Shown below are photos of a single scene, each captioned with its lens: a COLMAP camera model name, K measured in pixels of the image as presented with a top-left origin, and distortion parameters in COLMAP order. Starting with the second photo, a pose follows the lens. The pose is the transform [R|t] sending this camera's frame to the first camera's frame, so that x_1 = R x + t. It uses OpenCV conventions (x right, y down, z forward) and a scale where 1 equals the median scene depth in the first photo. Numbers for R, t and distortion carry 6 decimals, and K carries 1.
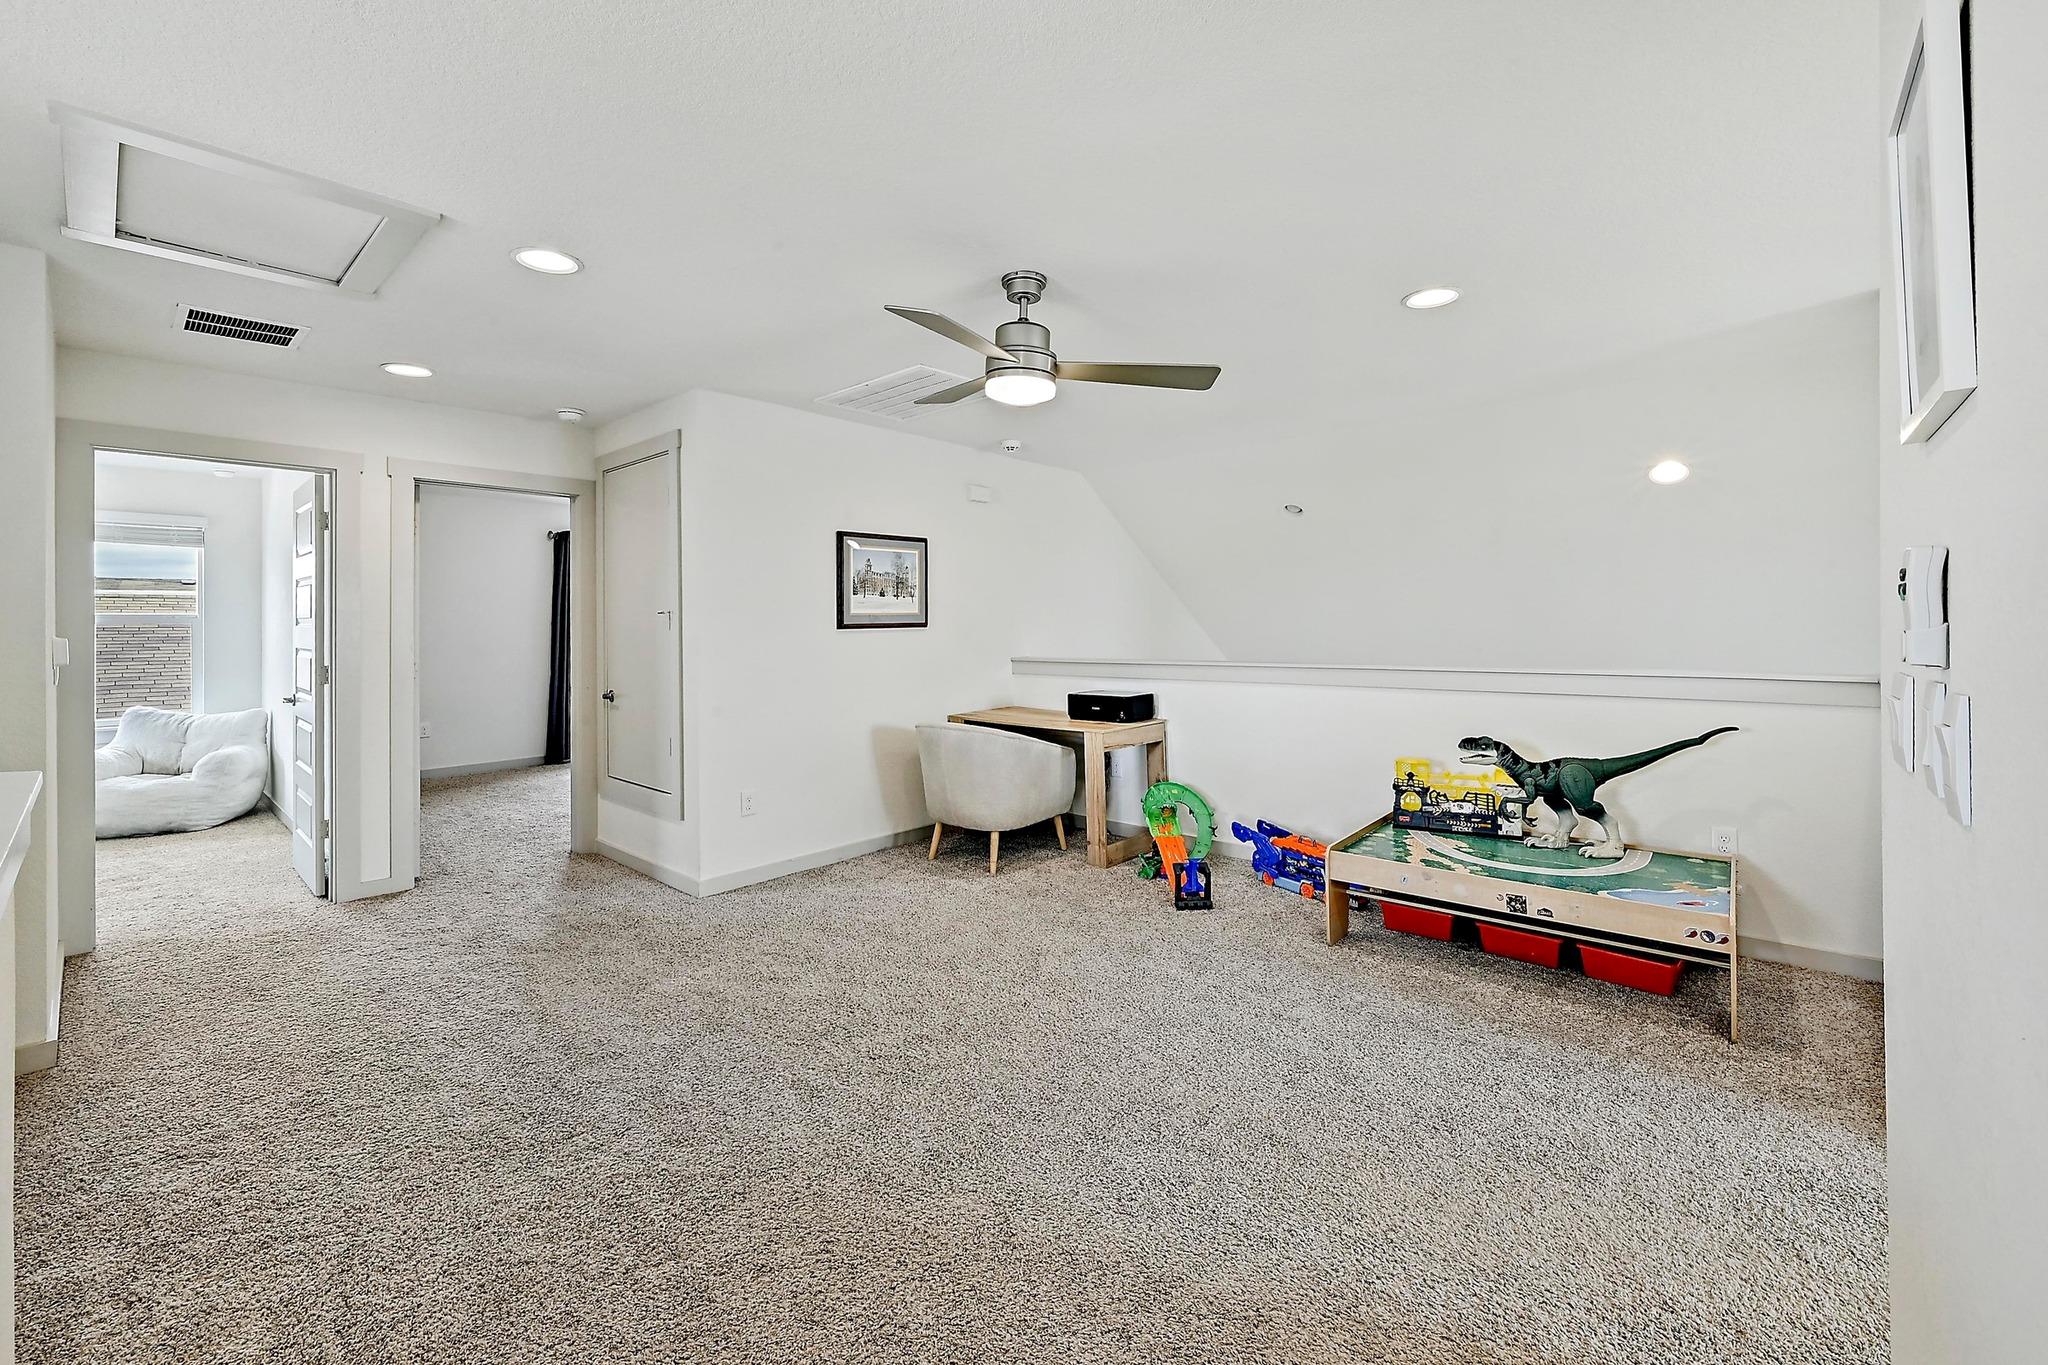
lens RADIAL K [[824.8, 0, 1025.1], [0, 824.8, 628.6], [0, 0, 1]] dist [0.000312, 0.000186]
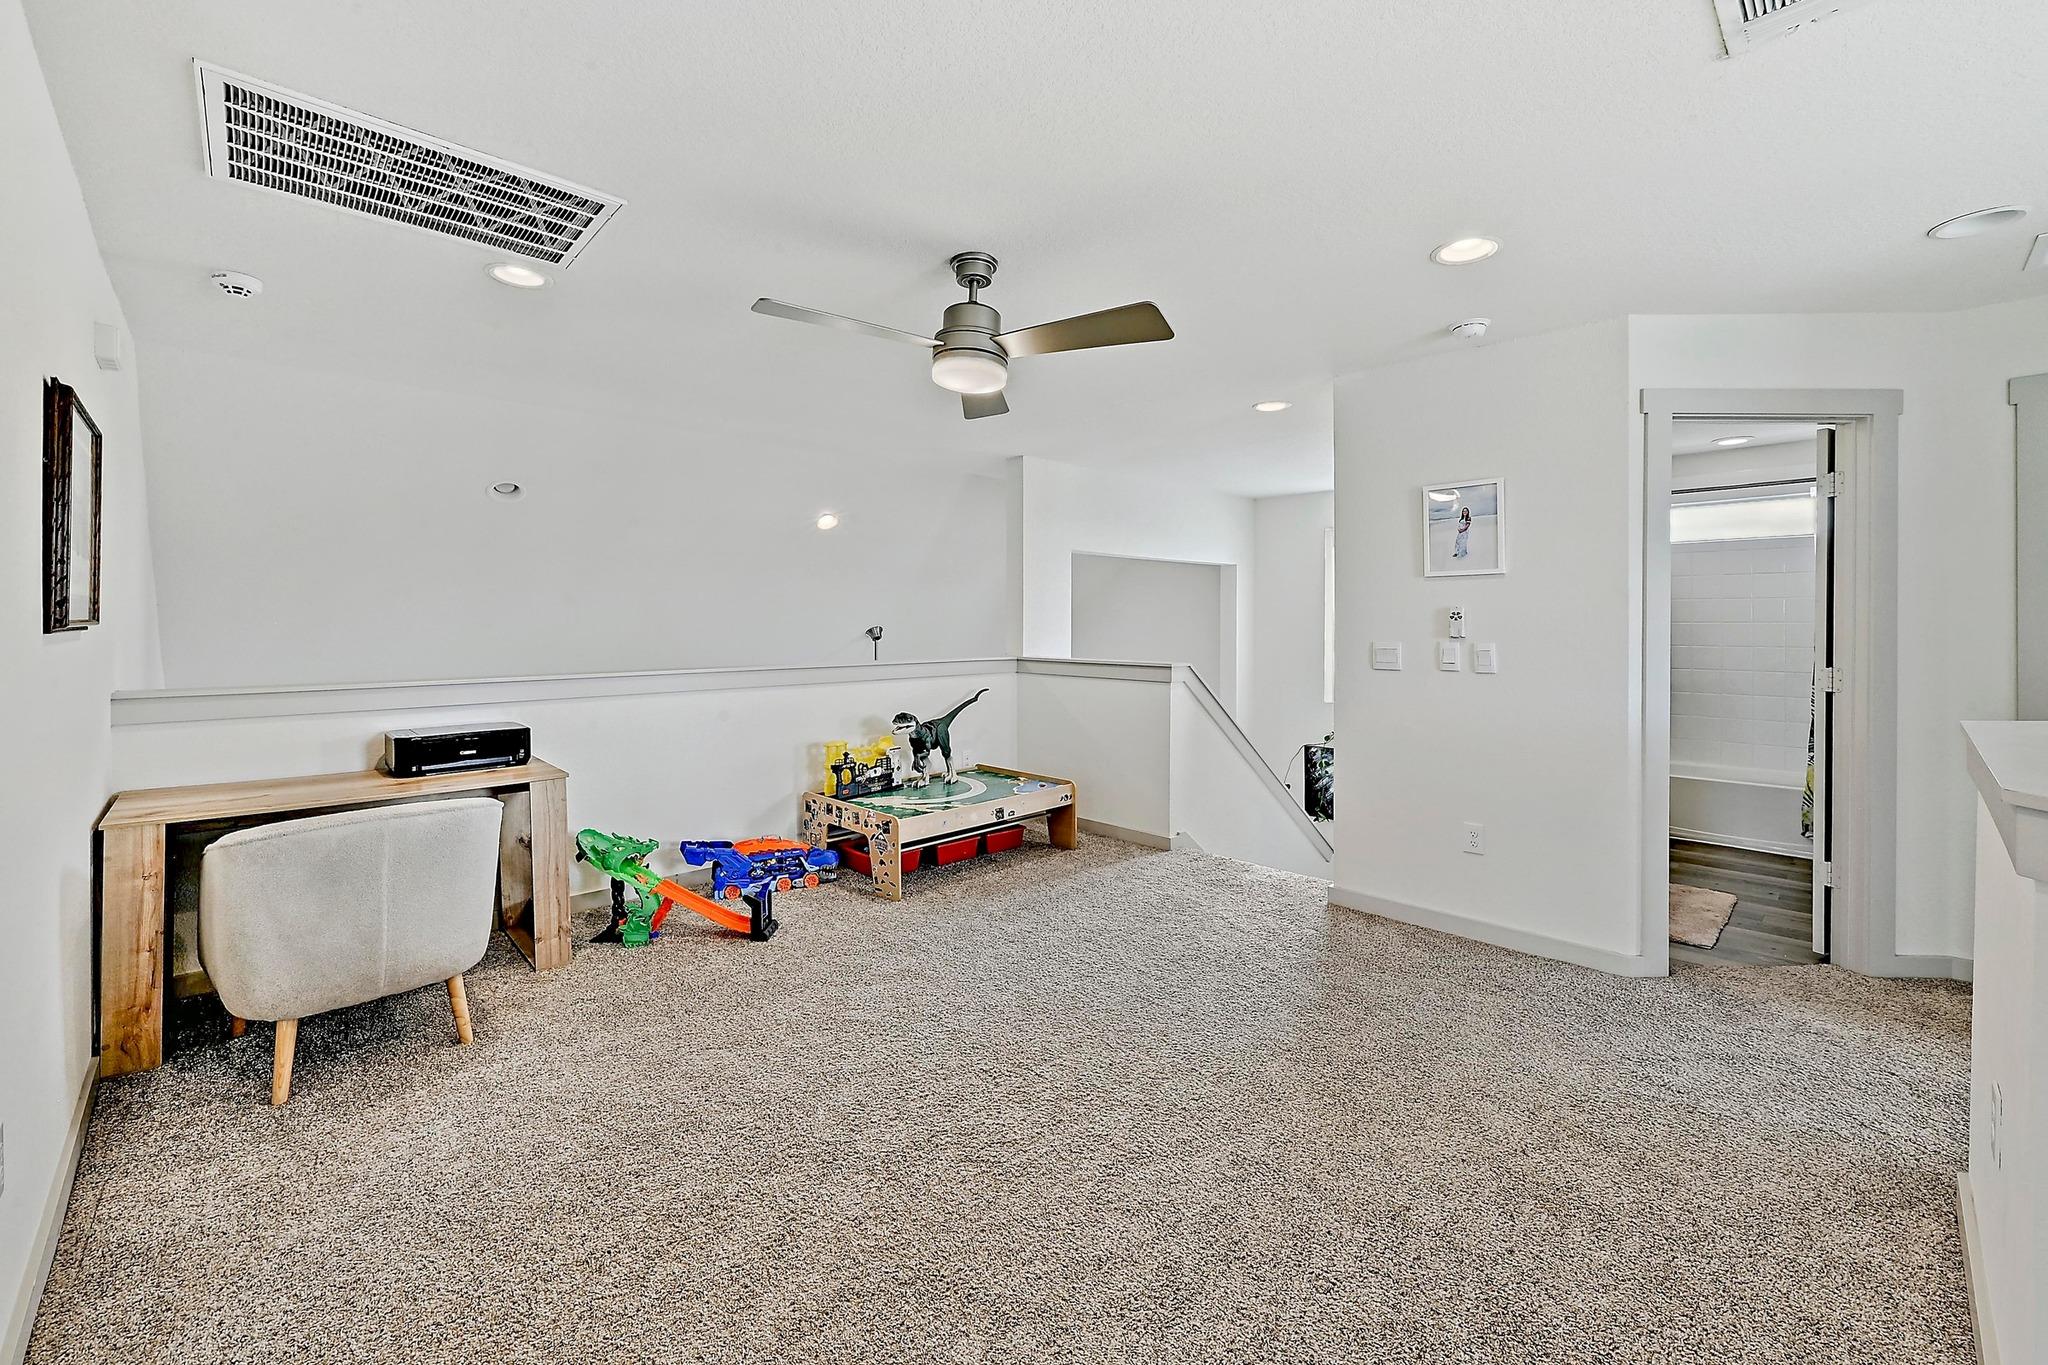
lens RADIAL K [[824.8, 0, 1025.1], [0, 824.8, 628.6], [0, 0, 1]] dist [0.000312, 0.000186]
pose [[0.082624, 0.005763, 0.996564, -0.708230], [0.004612, 0.999970, -0.006165, 0.003663], [-0.996570, 0.005106, 0.082595, 0.647362]]
